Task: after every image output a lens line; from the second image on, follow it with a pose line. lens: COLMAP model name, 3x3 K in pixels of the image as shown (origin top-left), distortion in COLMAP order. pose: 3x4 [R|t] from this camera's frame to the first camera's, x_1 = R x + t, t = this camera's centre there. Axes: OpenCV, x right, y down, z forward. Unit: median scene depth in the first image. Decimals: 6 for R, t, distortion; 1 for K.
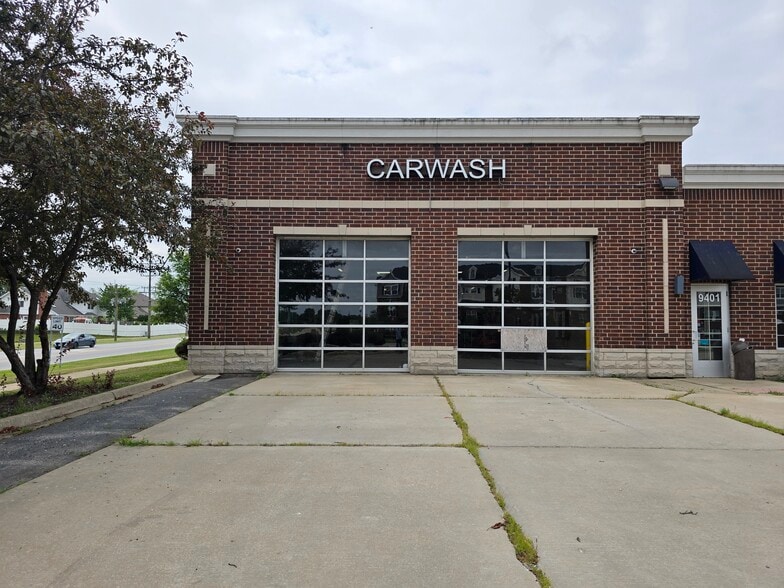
lens RADIAL K [[592.5, 0, 382.6], [0, 592.5, 295.9], [0, 0, 1]] dist [0.065838, -0.004781]
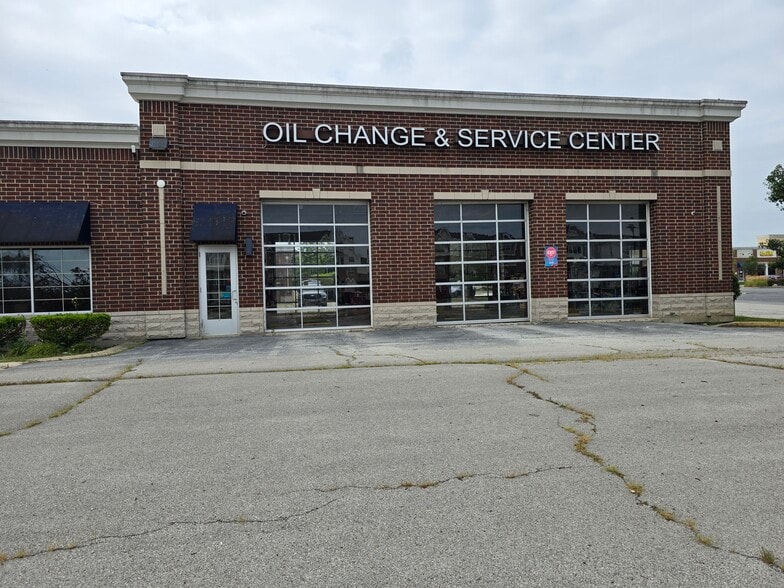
lens RADIAL K [[562.7, 0, 393.3], [0, 562.7, 291.4], [0, 0, 1]] dist [0.032951, -0.001006]
pose [[0.976073, -0.034378, 0.214708, -0.158172], [0.021092, 0.997736, 0.063865, -0.001114], [-0.216417, -0.057808, 0.974588, 0.003269]]
